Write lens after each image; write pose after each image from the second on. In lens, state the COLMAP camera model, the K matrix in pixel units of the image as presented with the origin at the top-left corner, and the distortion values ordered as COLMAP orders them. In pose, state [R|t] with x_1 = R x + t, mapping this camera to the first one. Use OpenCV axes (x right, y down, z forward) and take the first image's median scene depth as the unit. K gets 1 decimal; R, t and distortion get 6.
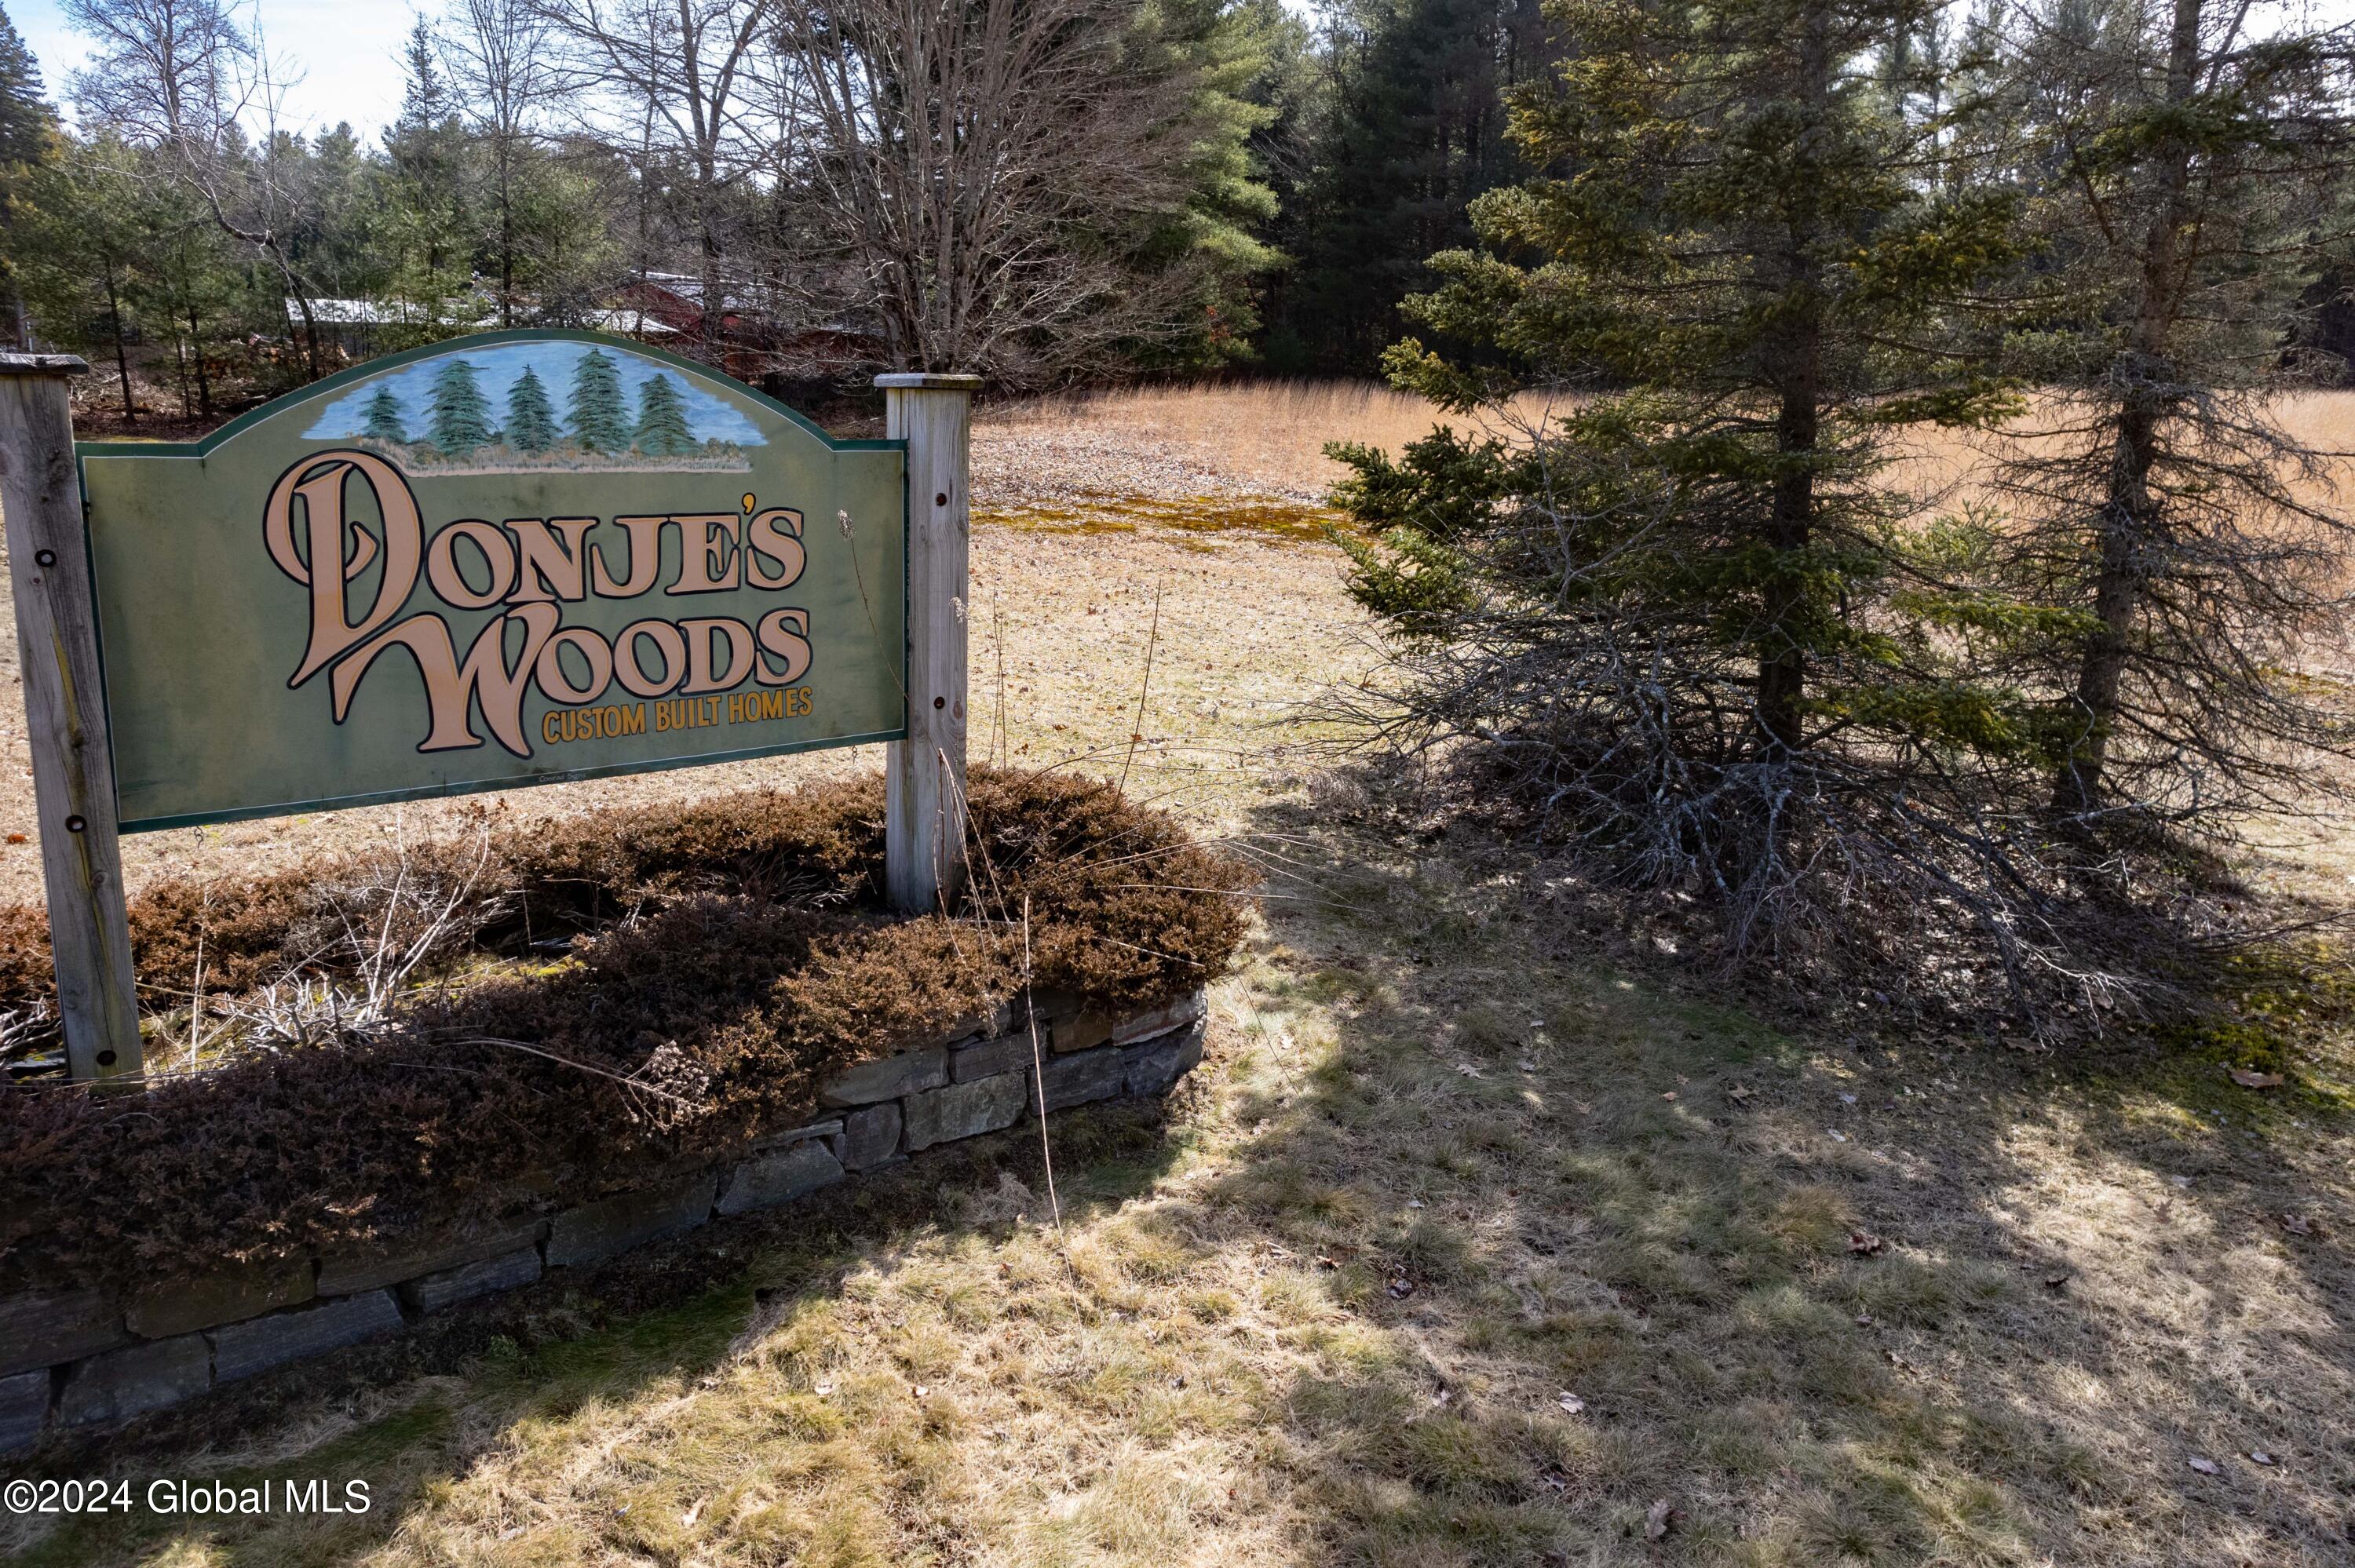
lens RADIAL K [[1512.1, 0, 1177.5], [0, 1512.1, 784.0], [0, 0, 1]] dist [-0.067723, 0.054320]
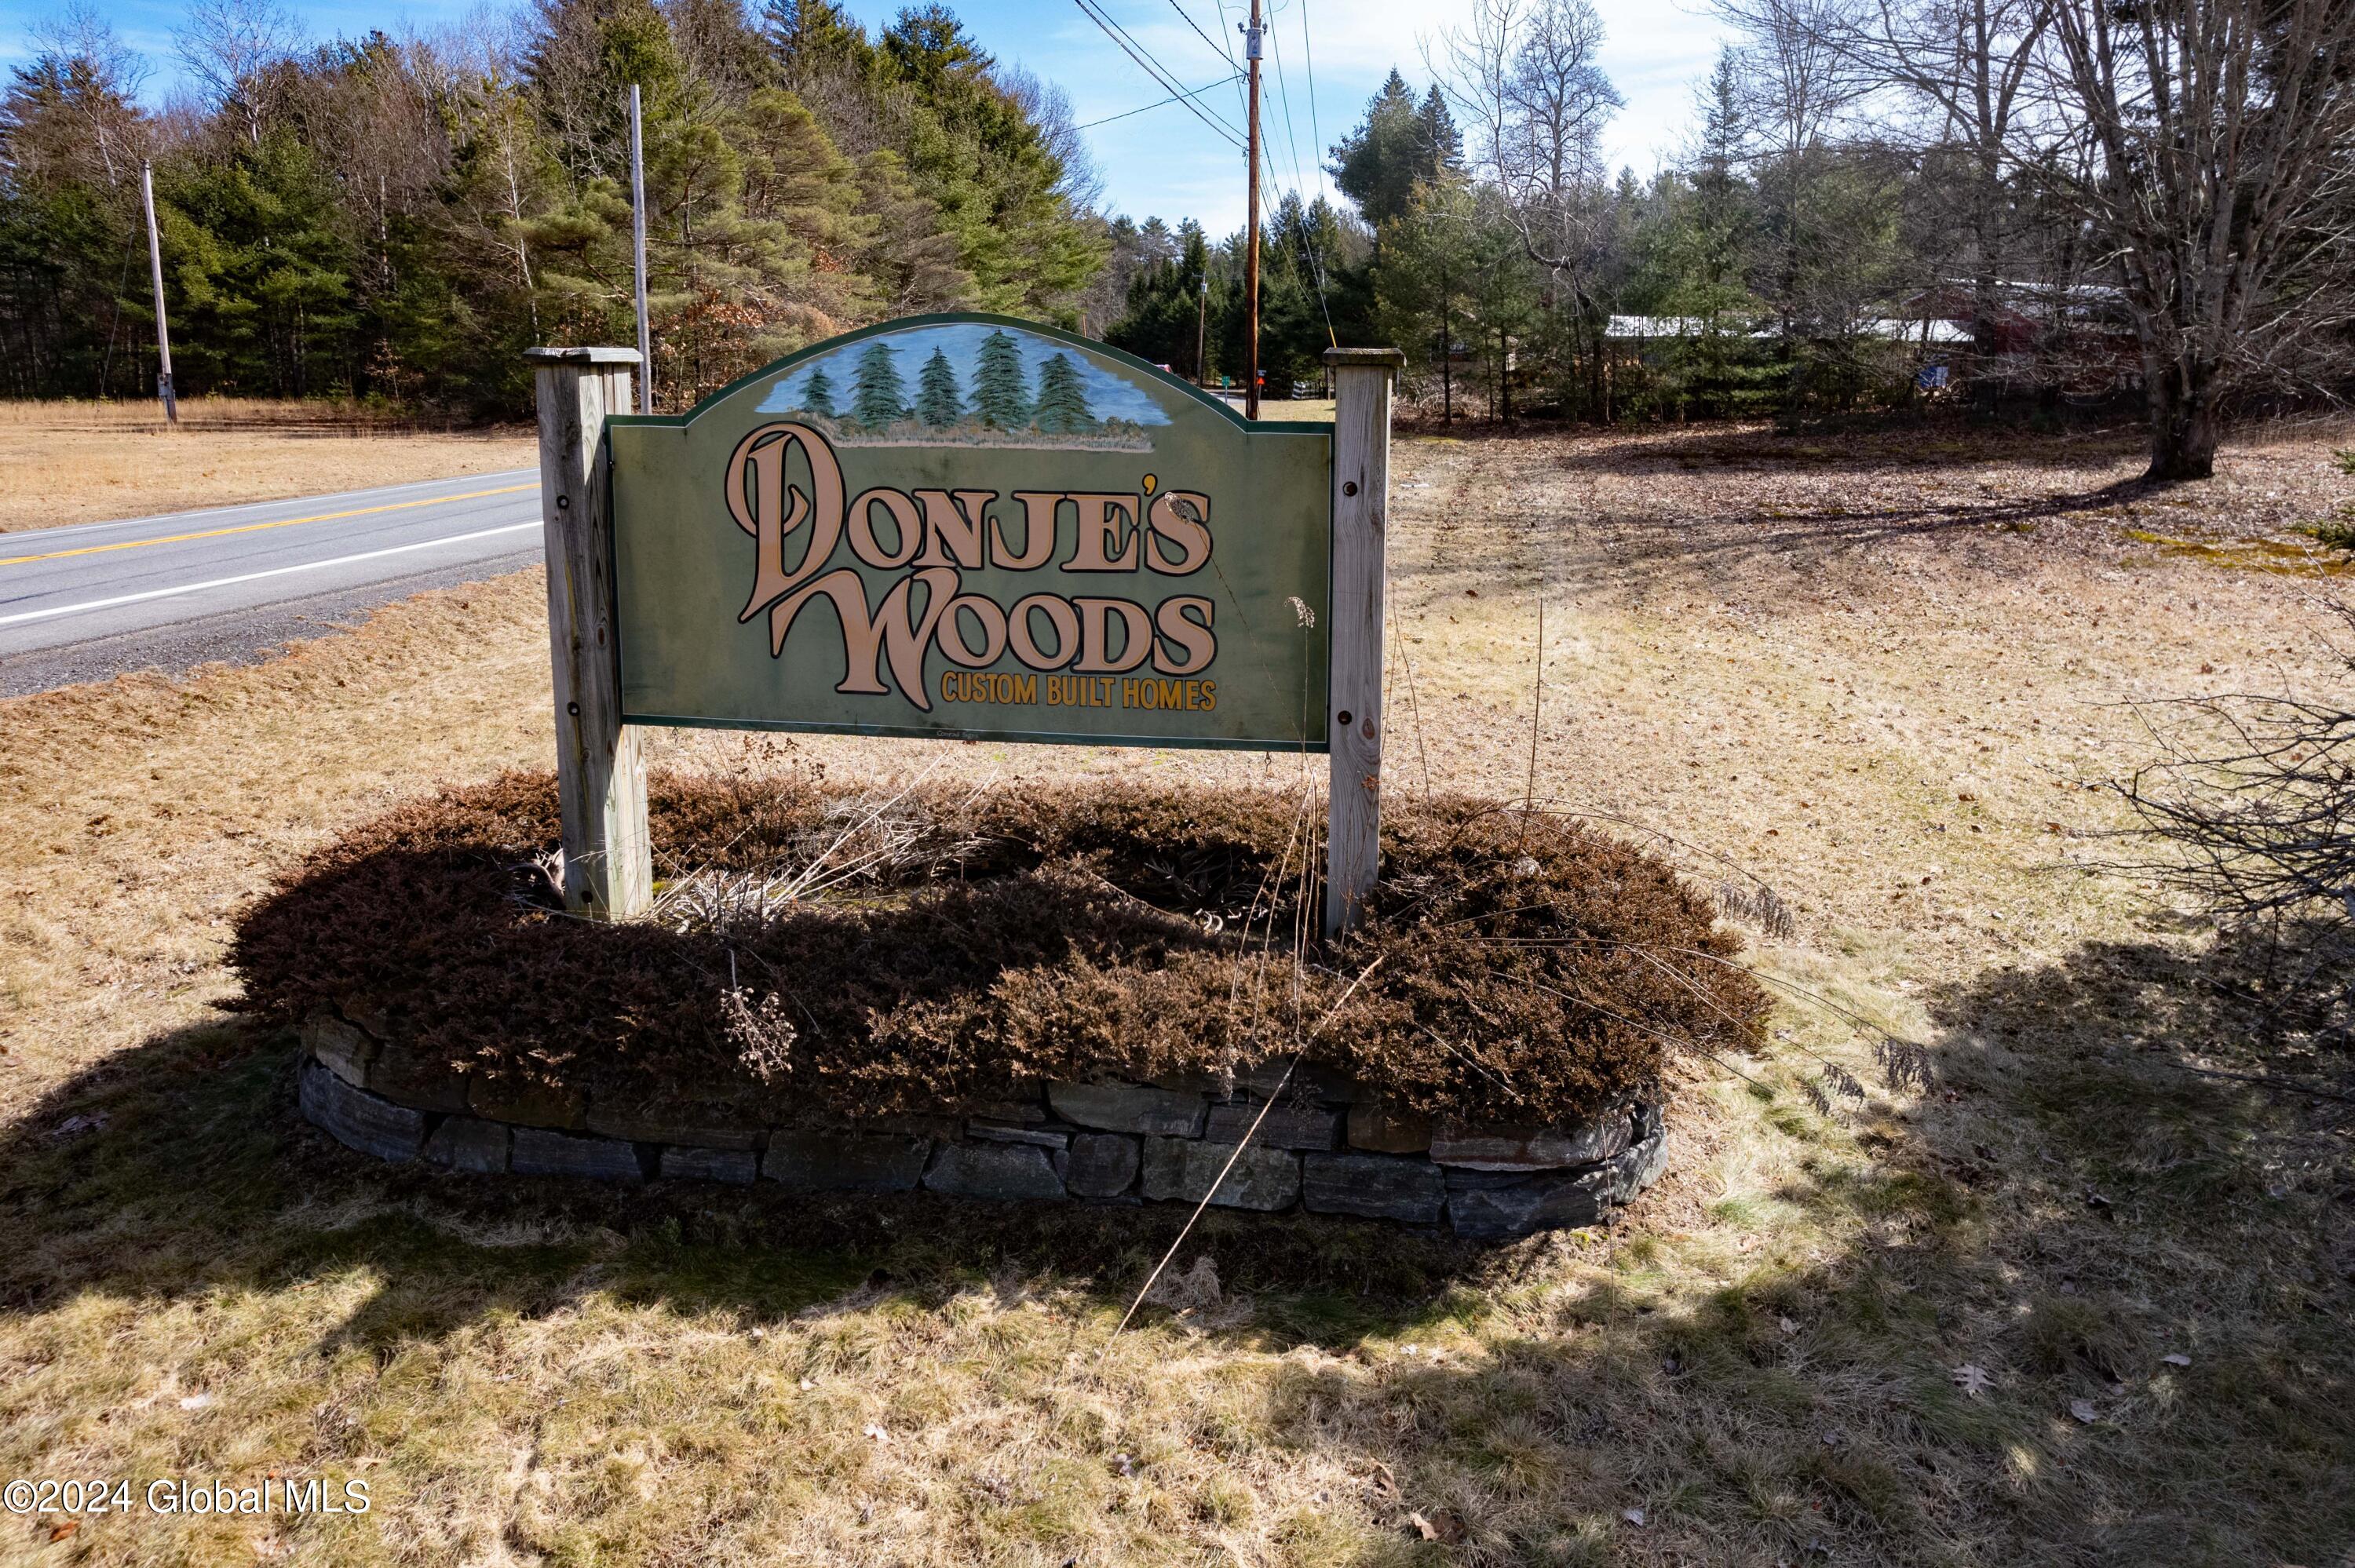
lens RADIAL K [[1539.5, 0, 1177.5], [0, 1539.5, 698.2], [0, 0, 1]] dist [-0.032852, 0.000459]
pose [[0.723076, 0.121767, -0.679951, 0.453131], [-0.164889, 0.986311, 0.001283, -0.059265], [0.670800, 0.111189, 0.733256, 0.321870]]
